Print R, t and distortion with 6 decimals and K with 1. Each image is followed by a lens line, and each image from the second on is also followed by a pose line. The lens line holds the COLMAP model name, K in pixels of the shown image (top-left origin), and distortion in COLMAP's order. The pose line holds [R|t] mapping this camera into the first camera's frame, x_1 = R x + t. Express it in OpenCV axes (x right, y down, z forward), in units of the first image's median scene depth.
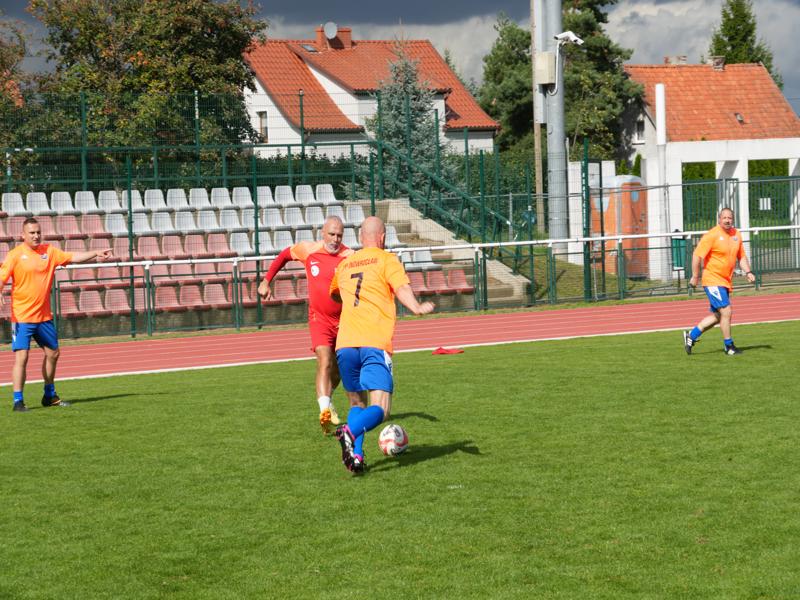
lens RADIAL K [[2900.2, 0, 400.0], [0, 2900.2, 300.0], [0, 0, 1]] dist [1.143777, 0.023555]
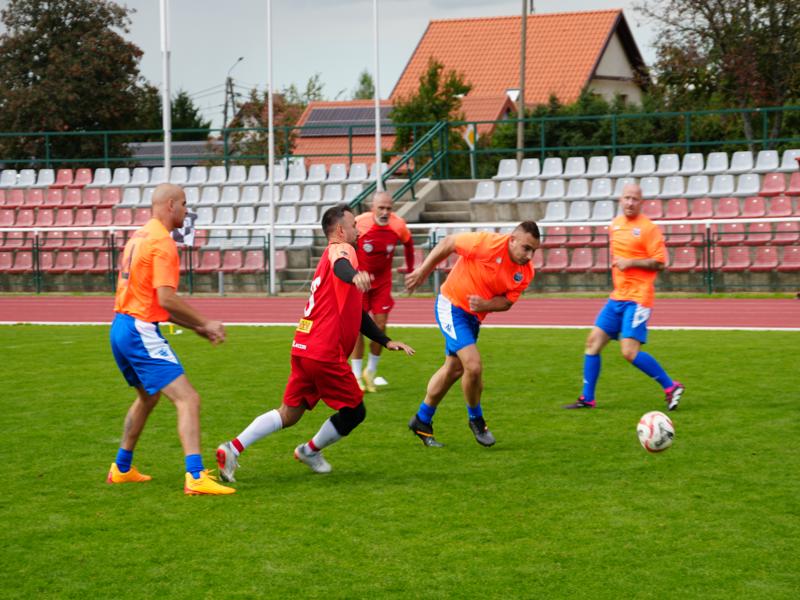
lens RADIAL K [[2546.3, 0, 400.0], [0, 2546.3, 300.0], [0, 0, 1]] dist [1.108412, 0.430064]
pose [[0.407723, 0.072650, -0.910211, 0.652055], [-0.024931, 0.997344, 0.068437, -0.042251], [0.912765, -0.005211, 0.408451, 0.487454]]
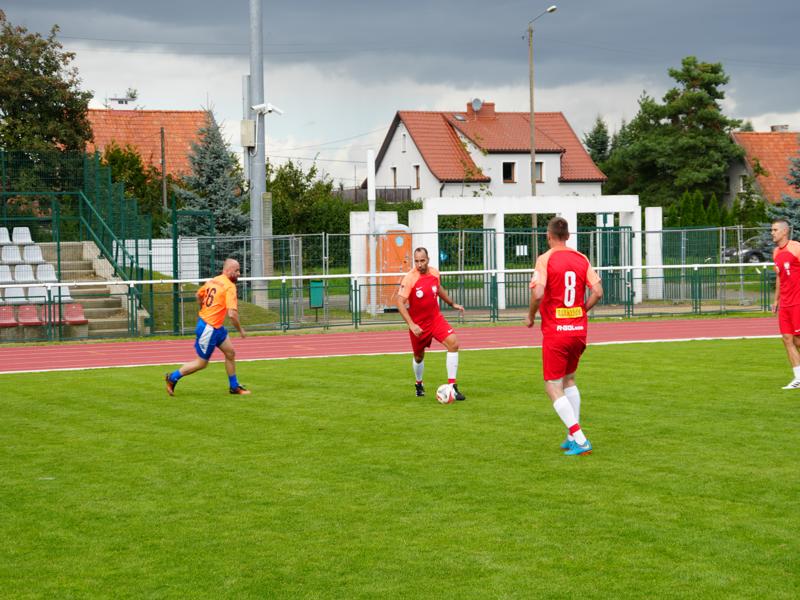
lens RADIAL K [[2015.1, 0, 400.0], [0, 2015.1, 300.0], [0, 0, 1]] dist [0.003001, 10.063831]
pose [[0.974092, 0.027820, -0.224434, 0.273051], [-0.026928, 0.999613, 0.007036, -0.017678], [0.224542, -0.000810, 0.974464, 0.196933]]
